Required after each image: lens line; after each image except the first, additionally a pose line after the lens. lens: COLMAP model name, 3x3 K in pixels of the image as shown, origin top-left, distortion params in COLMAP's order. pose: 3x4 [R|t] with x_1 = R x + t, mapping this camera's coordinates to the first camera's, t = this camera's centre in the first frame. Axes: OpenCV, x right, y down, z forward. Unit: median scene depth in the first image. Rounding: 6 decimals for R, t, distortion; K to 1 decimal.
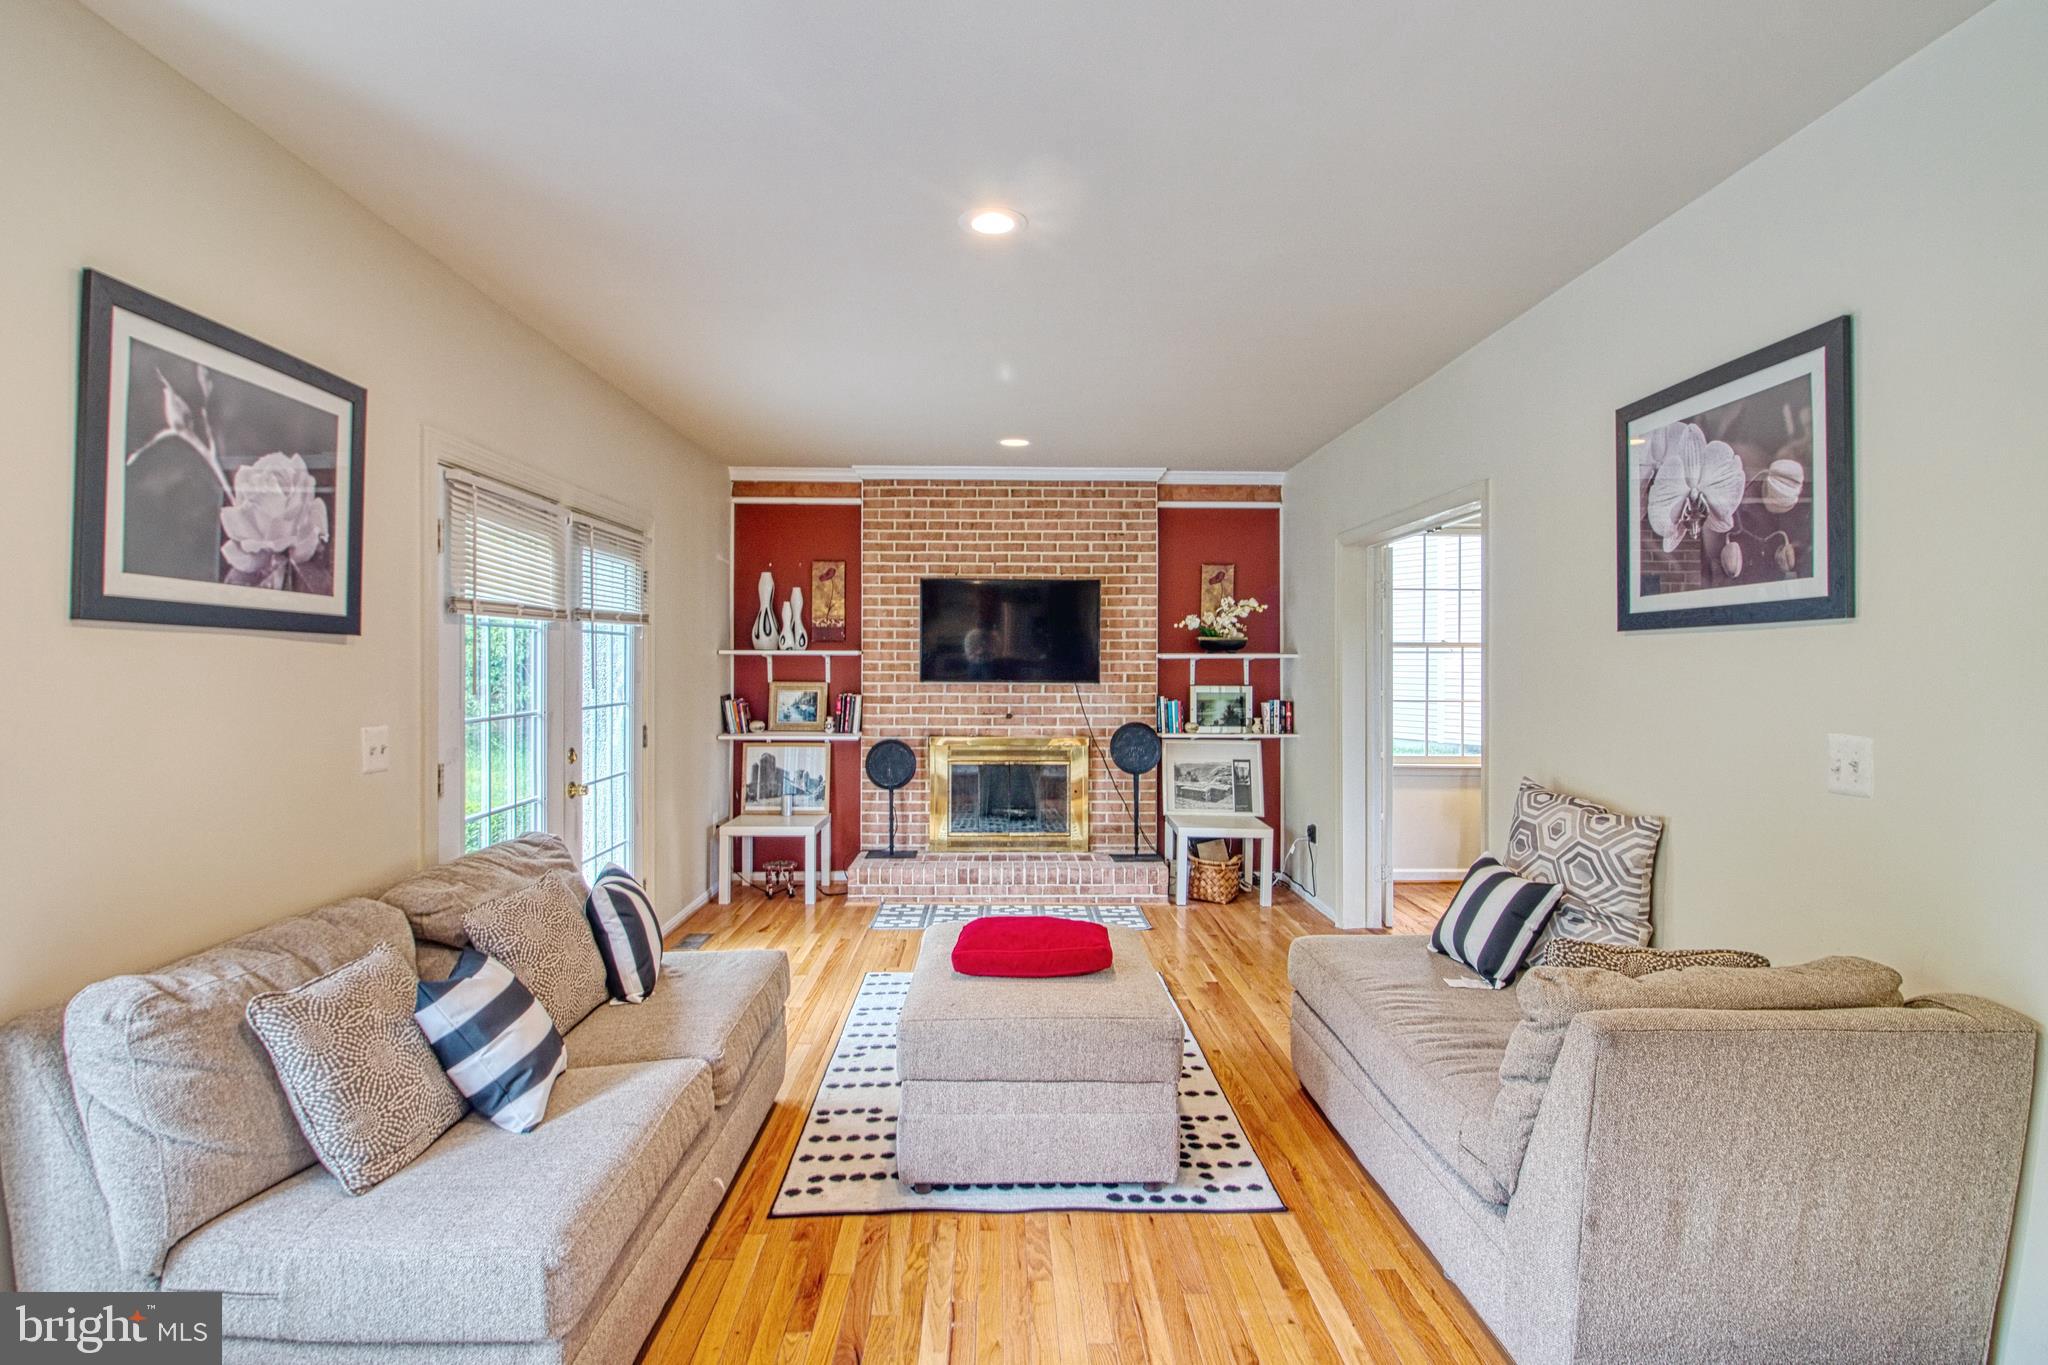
lens RADIAL K [[995.2, 0, 1015.6], [0, 995.2, 659.1], [0, 0, 1]] dist [-0.000349, -0.013734]
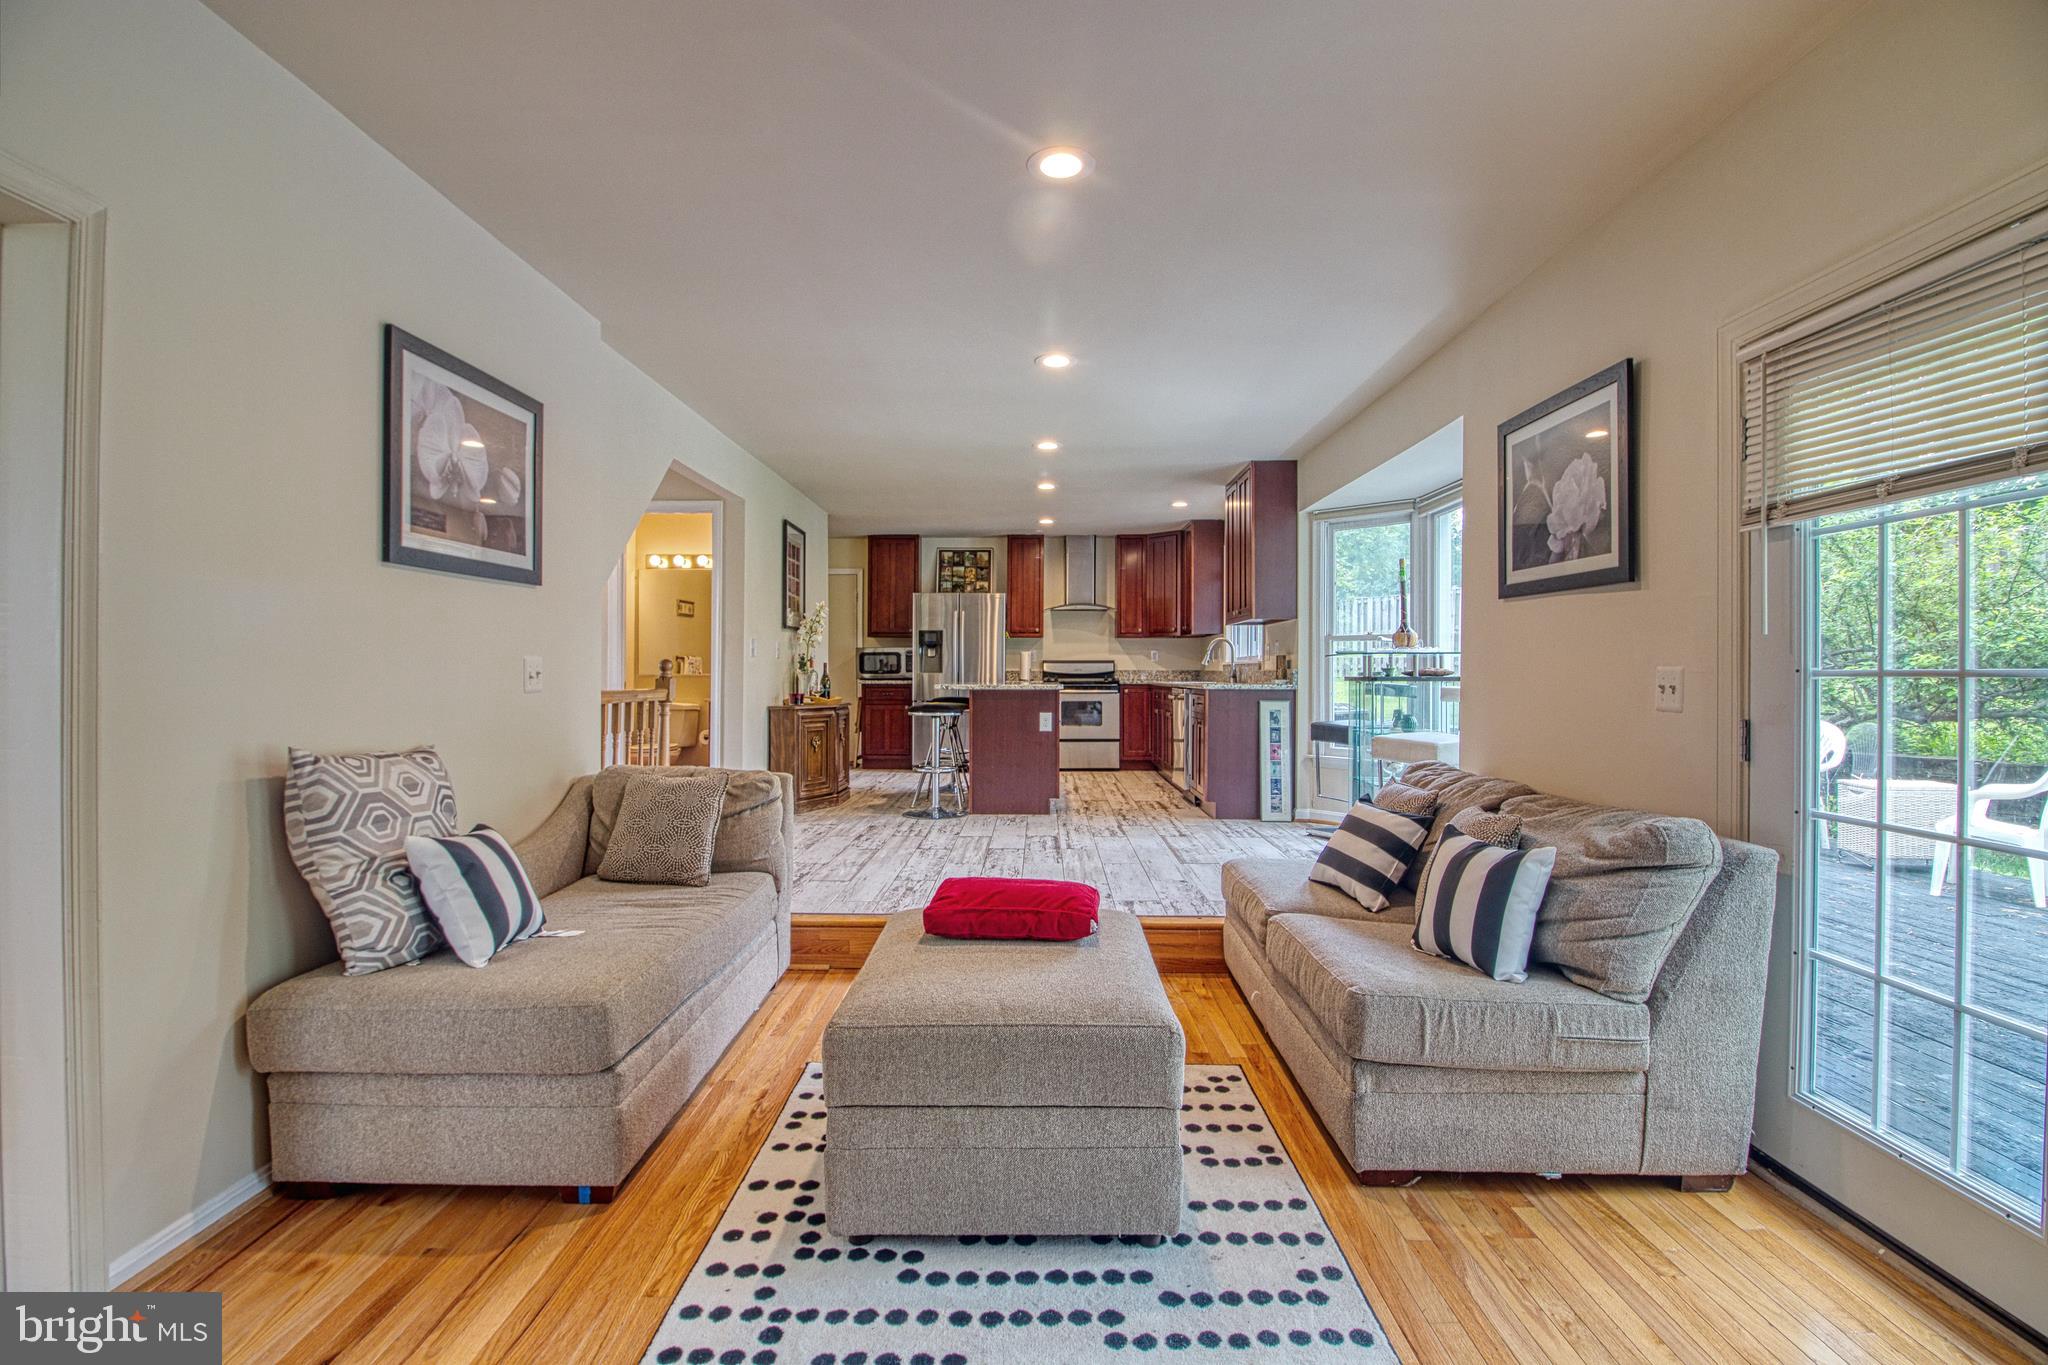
lens RADIAL K [[947.1, 0, 1015.9], [0, 947.1, 670.4], [0, 0, 1]] dist [0.000741, -0.013093]
pose [[-0.999322, -0.005165, 0.036461, -0.014647], [-0.005291, 0.999980, -0.003362, 0.077161], [-0.036443, -0.003552, -0.999329, 1.946126]]
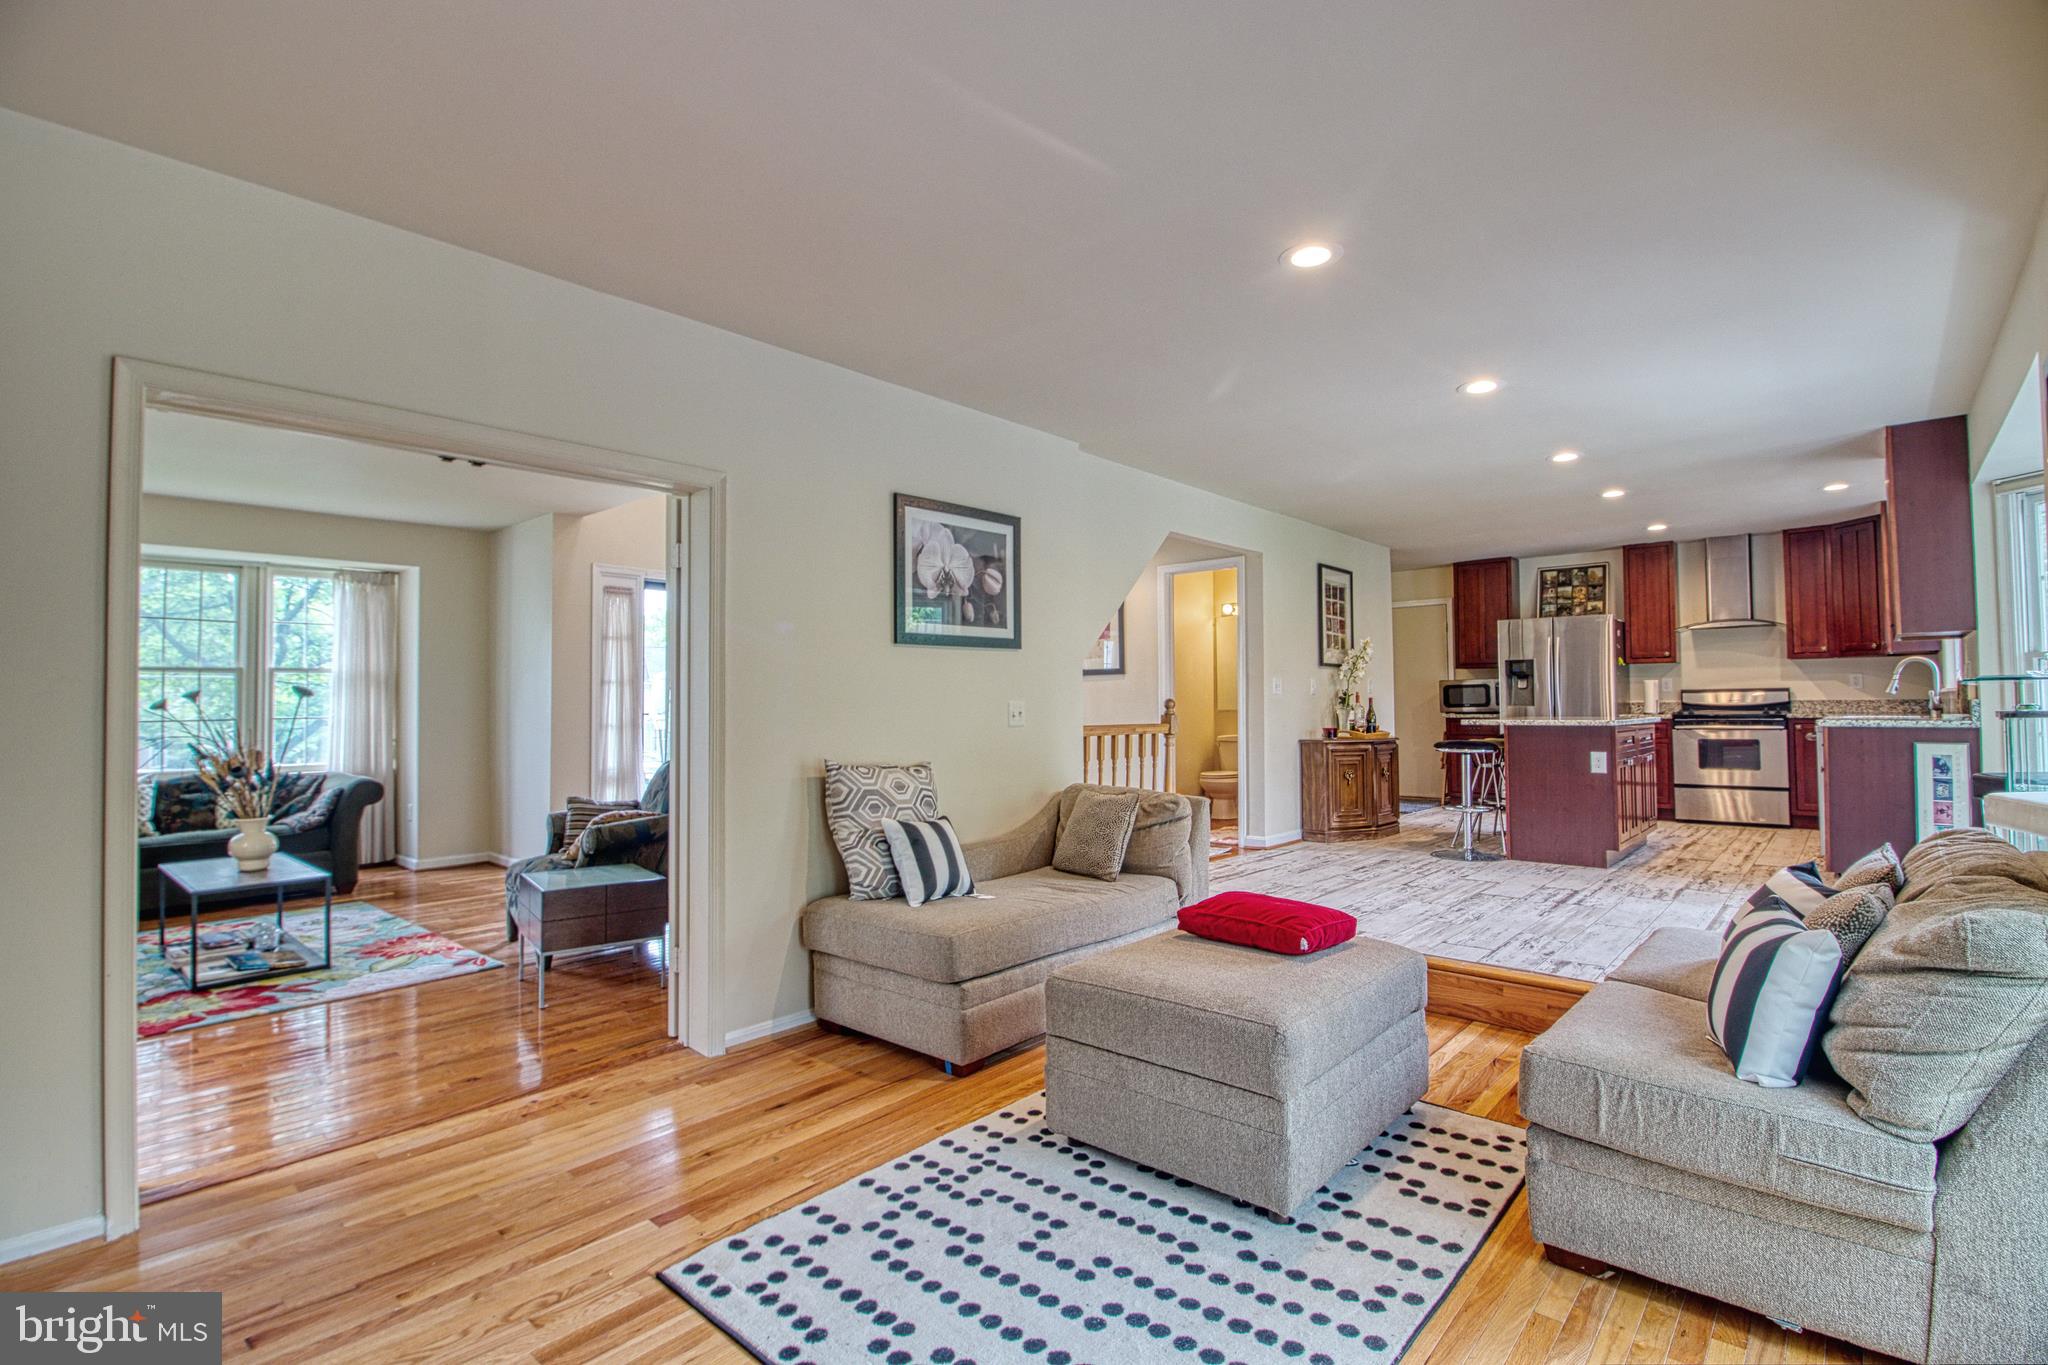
lens RADIAL K [[947.1, 0, 1015.9], [0, 947.1, 670.4], [0, 0, 1]] dist [0.000741, -0.013093]
pose [[-0.731699, 0.026740, 0.681103, -0.489085], [0.003310, 0.999358, -0.035680, 0.064807], [-0.681620, -0.023853, -0.731317, 1.981736]]
